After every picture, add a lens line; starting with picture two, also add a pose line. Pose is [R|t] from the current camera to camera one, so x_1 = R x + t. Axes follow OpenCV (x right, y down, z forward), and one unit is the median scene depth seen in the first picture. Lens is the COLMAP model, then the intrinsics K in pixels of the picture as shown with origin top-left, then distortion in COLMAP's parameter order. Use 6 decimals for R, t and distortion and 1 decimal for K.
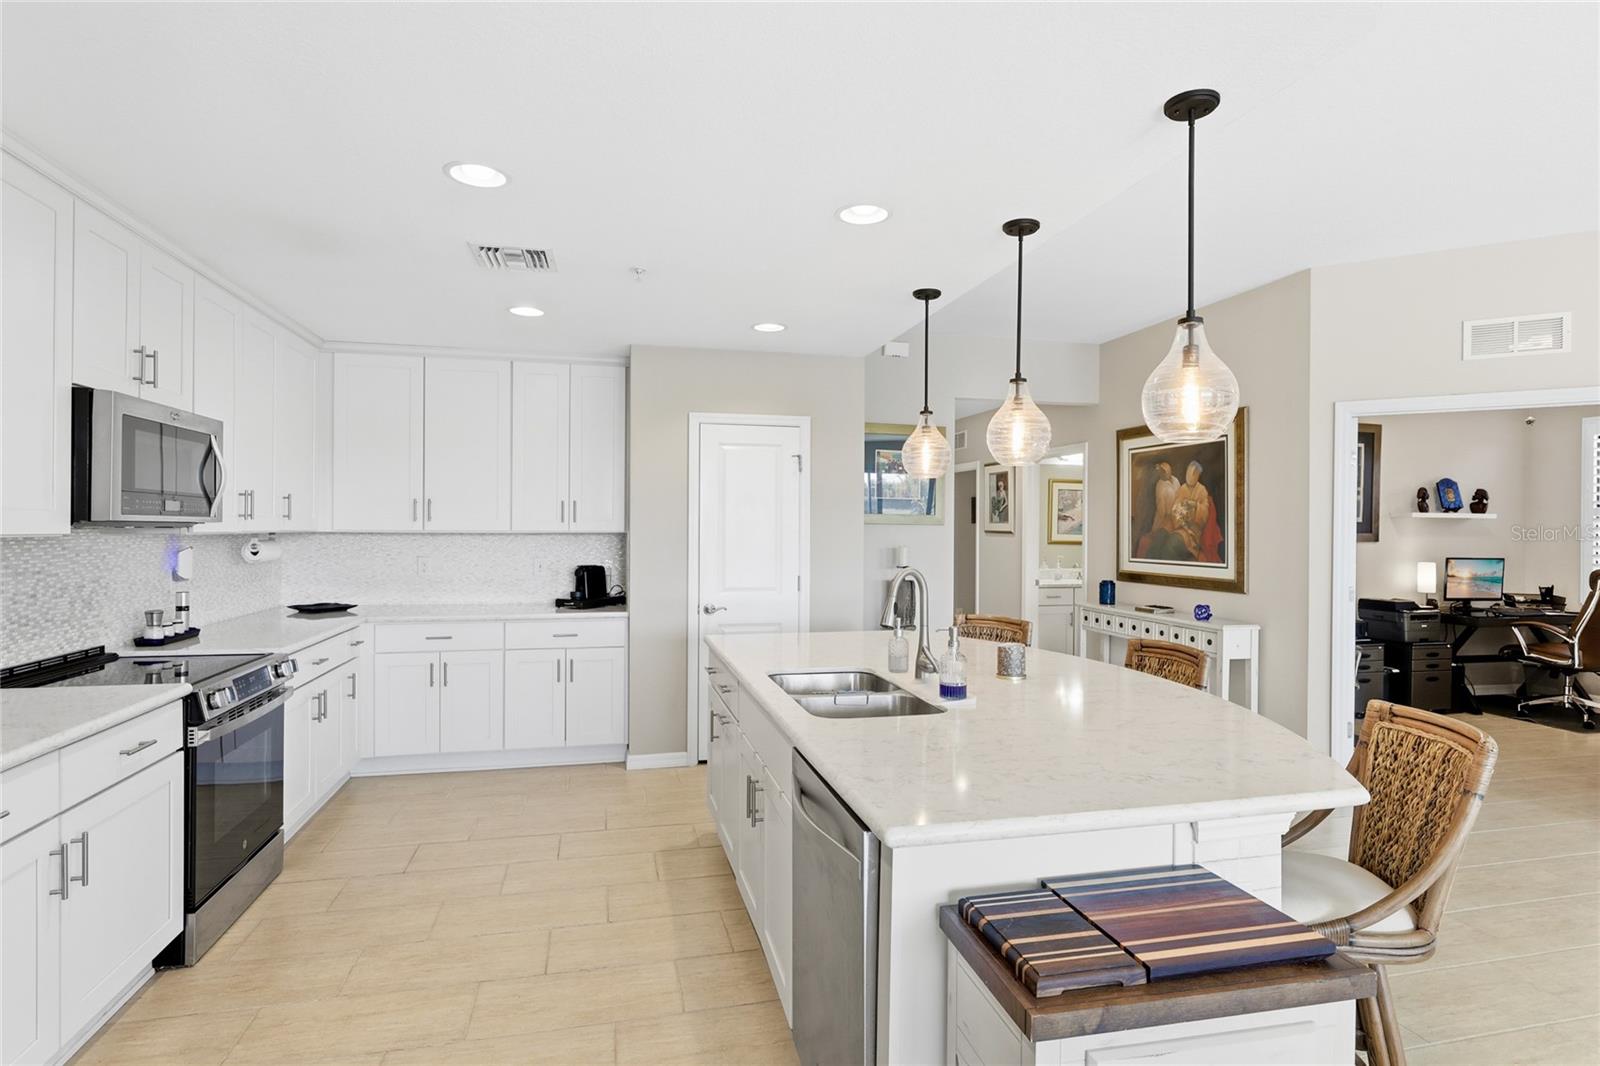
lens RADIAL K [[810.5, 0, 795.9], [0, 810.5, 525.9], [0, 0, 1]] dist [0.005293, 0.001274]
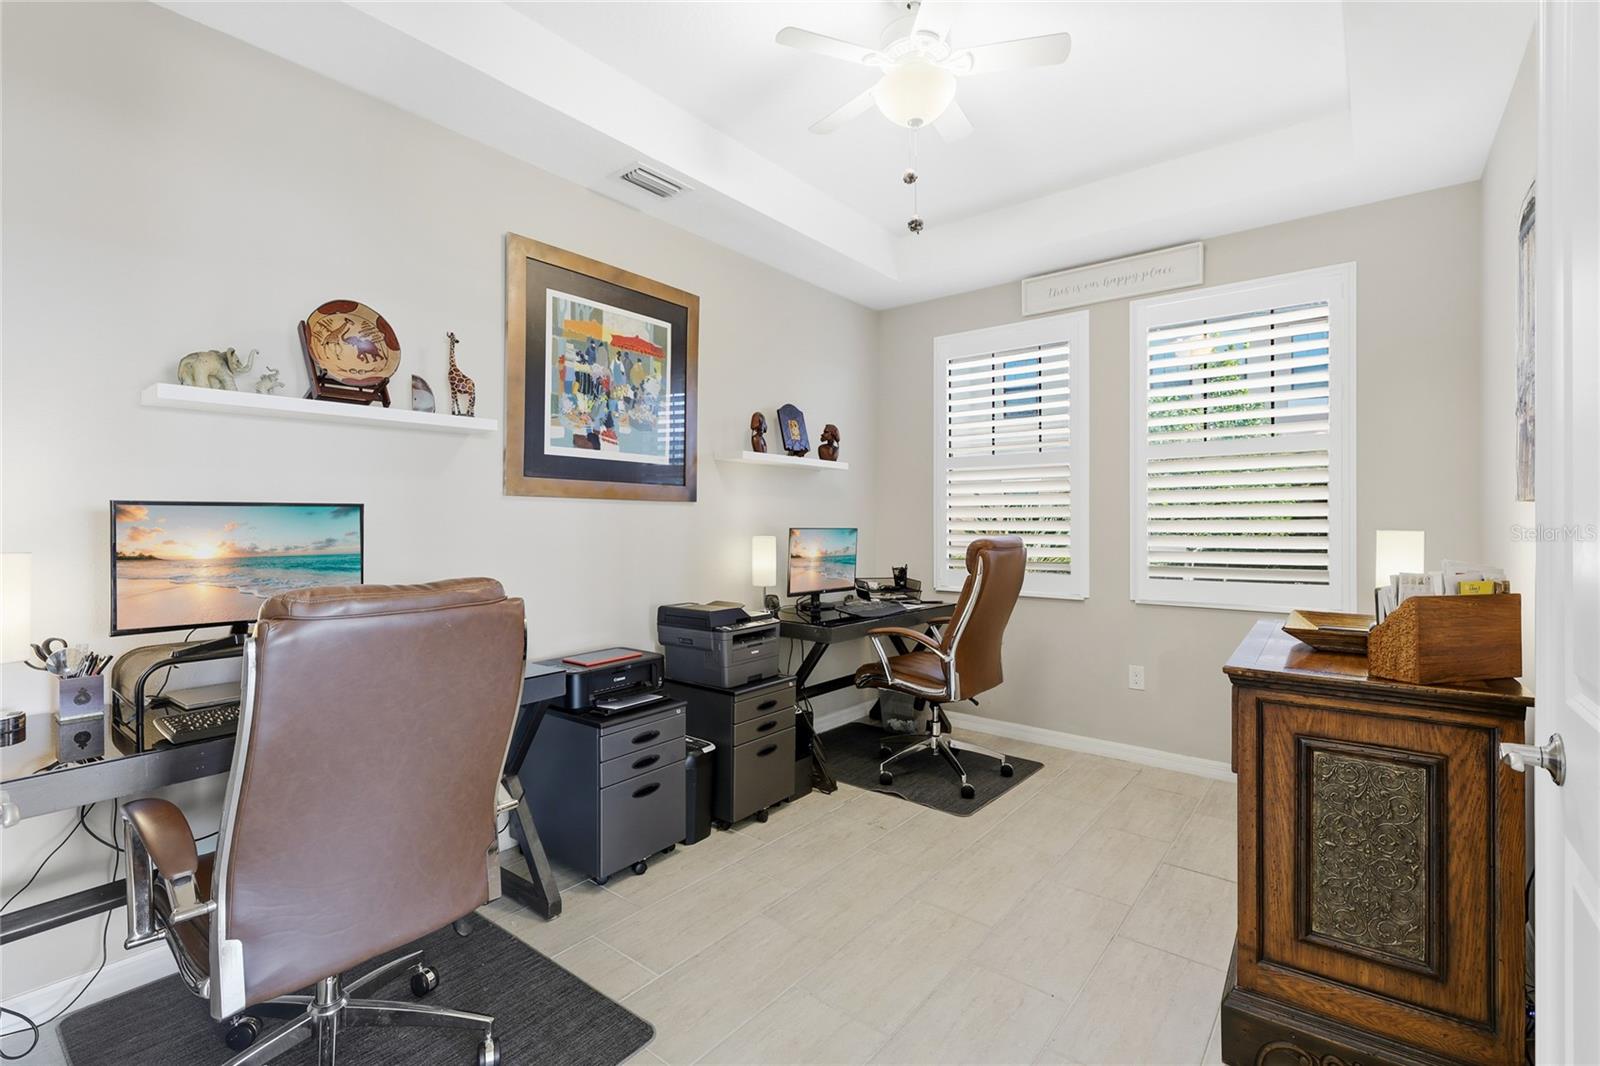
lens RADIAL K [[731.6, 0, 802.4], [0, 731.6, 528.1], [0, 0, 1]] dist [0.012021, -0.000138]
pose [[0.783429, -0.011582, 0.621373, 0.457143], [0.006041, 0.999921, 0.011021, 0.032790], [-0.621452, -0.004881, 0.783437, 0.553107]]
